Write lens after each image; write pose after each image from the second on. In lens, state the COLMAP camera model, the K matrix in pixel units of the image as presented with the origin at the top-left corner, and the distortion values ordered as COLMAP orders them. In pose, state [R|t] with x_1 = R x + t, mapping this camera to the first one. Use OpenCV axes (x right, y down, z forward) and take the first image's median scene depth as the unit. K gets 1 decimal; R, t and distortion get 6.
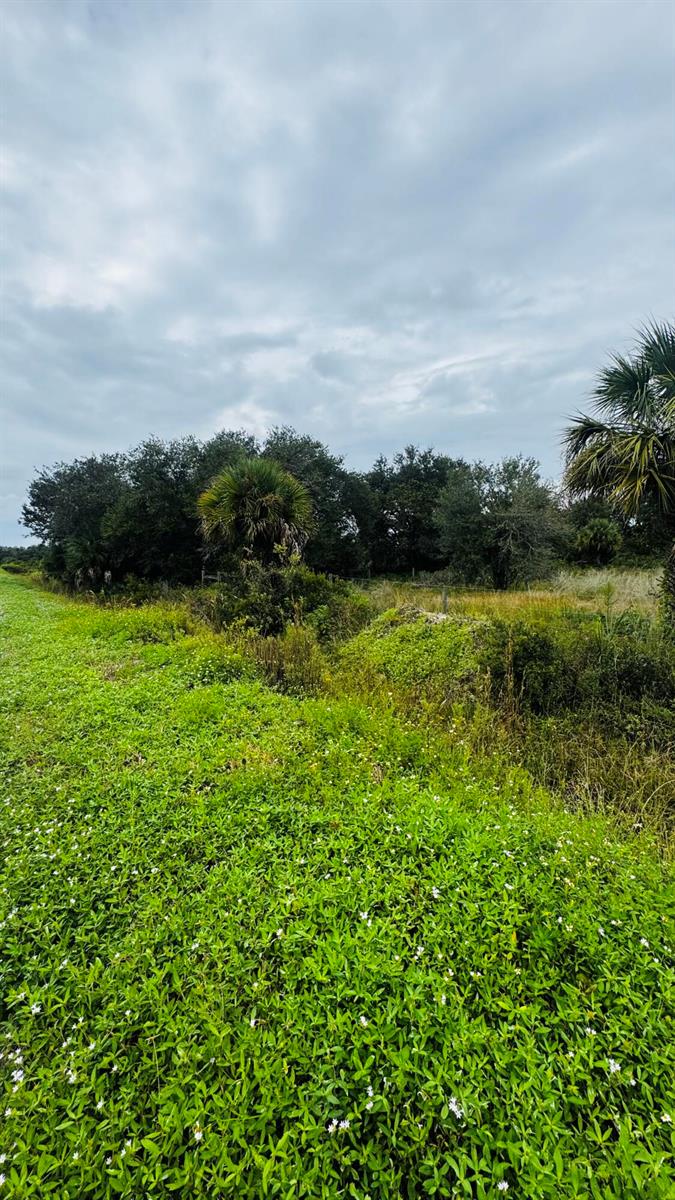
lens RADIAL K [[483.3, 0, 342.1], [0, 483.3, 595.1], [0, 0, 1]] dist [-0.000755, -0.000106]
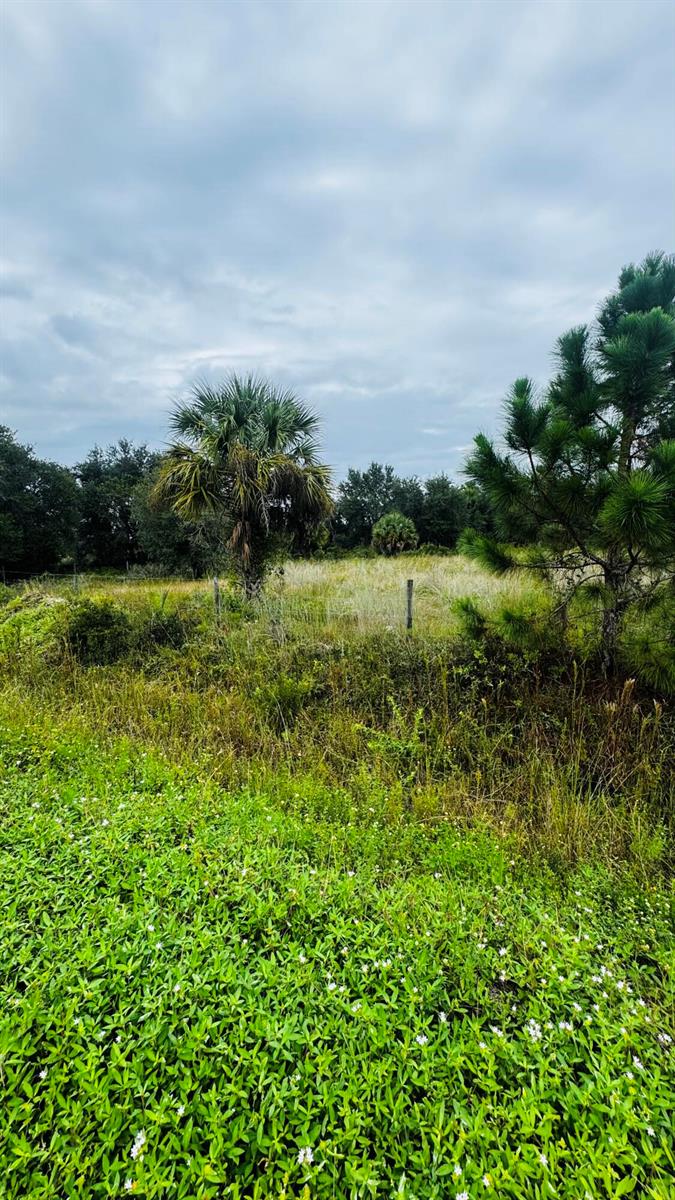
lens RADIAL K [[486.6, 0, 356.3], [0, 486.6, 593.7], [0, 0, 1]] dist [-0.000299, -0.000030]
pose [[0.891144, -0.040257, 0.451930, 0.279498], [0.036649, 0.999188, 0.016739, 0.030213], [-0.452237, 0.001646, 0.891896, -0.324990]]
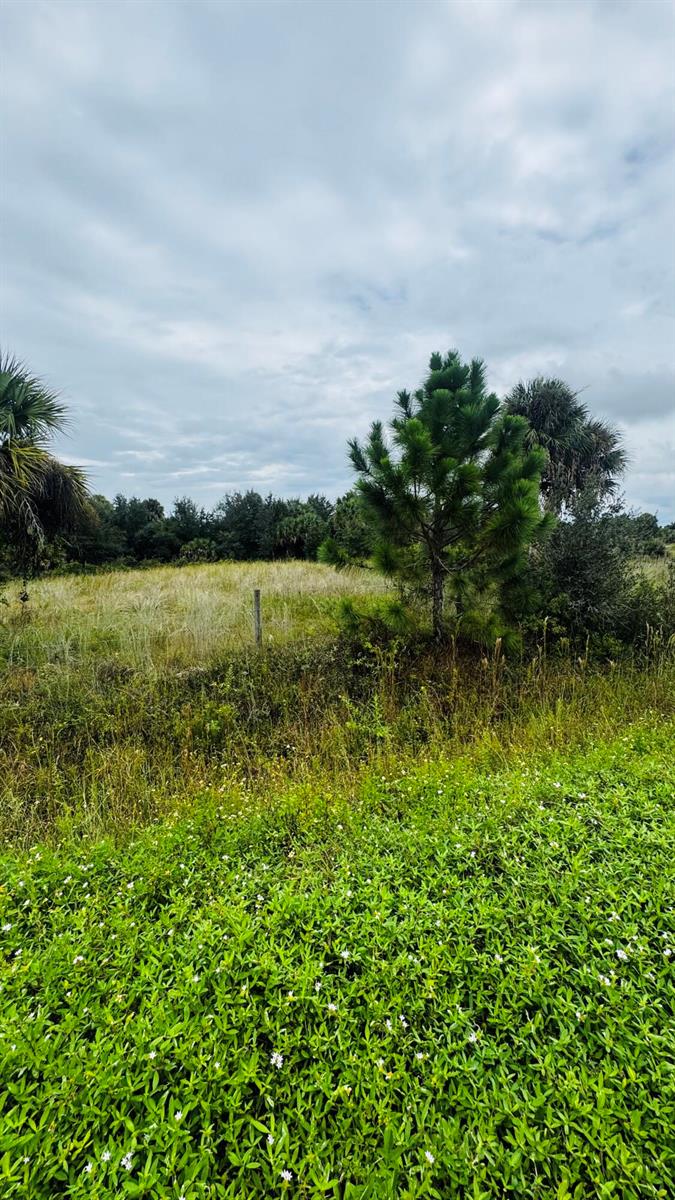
lens RADIAL K [[481.4, 0, 339.1], [0, 481.4, 601.8], [0, 0, 1]] dist [-0.000837, -0.000038]
pose [[0.334174, -0.095389, 0.937672, 0.017183], [0.113235, 0.991723, 0.060532, 0.010542], [-0.935684, 0.085949, 0.342210, -0.065034]]
